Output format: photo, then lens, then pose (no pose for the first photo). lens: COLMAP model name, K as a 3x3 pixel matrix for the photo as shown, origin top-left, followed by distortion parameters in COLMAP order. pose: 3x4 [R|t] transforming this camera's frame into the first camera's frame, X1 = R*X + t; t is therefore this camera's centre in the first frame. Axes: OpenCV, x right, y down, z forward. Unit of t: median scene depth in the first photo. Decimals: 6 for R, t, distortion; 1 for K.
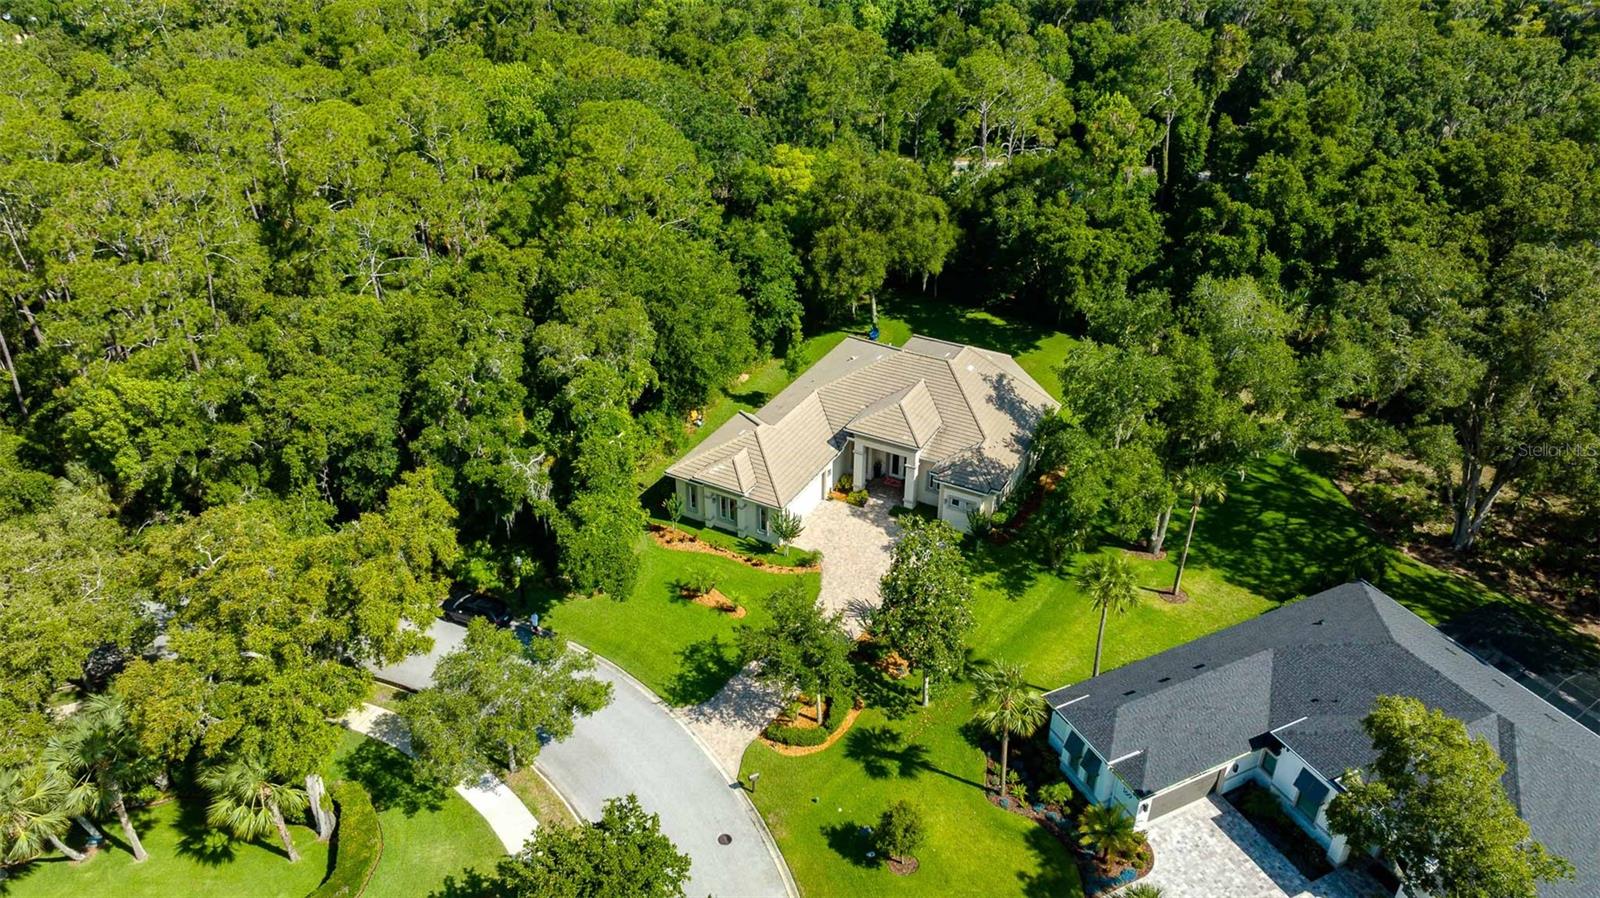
lens RADIAL K [[1103.8, 0, 800.0], [0, 1103.8, 449.0], [0, 0, 1]] dist [0.006003, -0.066537]
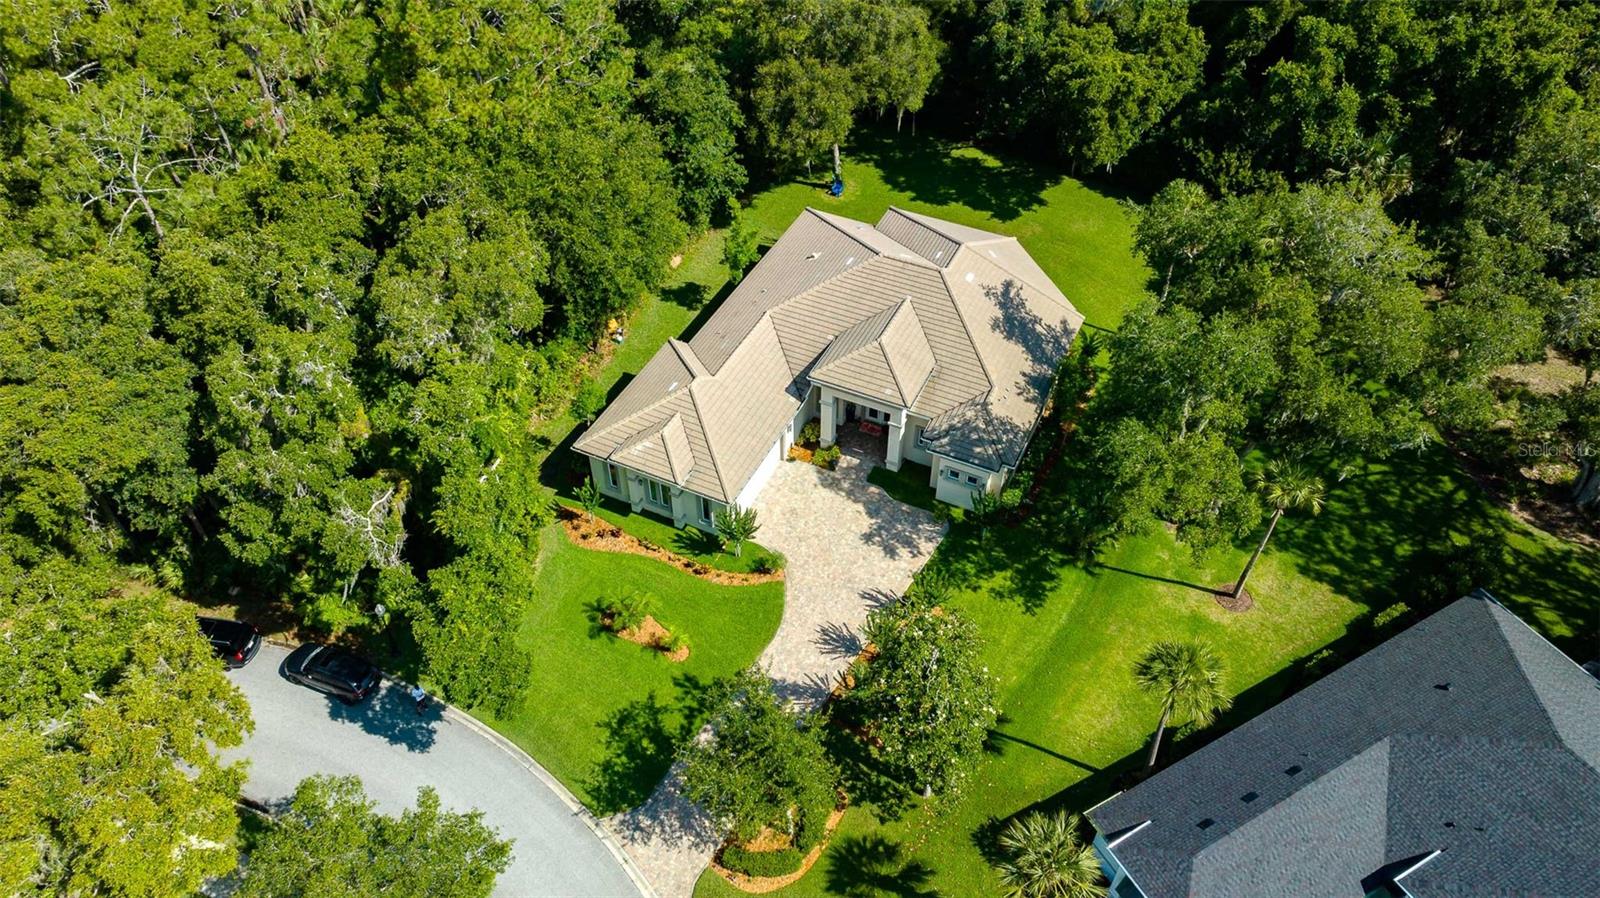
lens RADIAL K [[1129.4, 0, 800.0], [0, 1129.4, 449.0], [0, 0, 1]] dist [-0.015701, 0.003297]
pose [[0.998530, -0.039427, 0.037195, 0.004152], [0.029846, 0.972757, 0.229899, -0.148864], [-0.045246, -0.228451, 0.972503, 0.234185]]
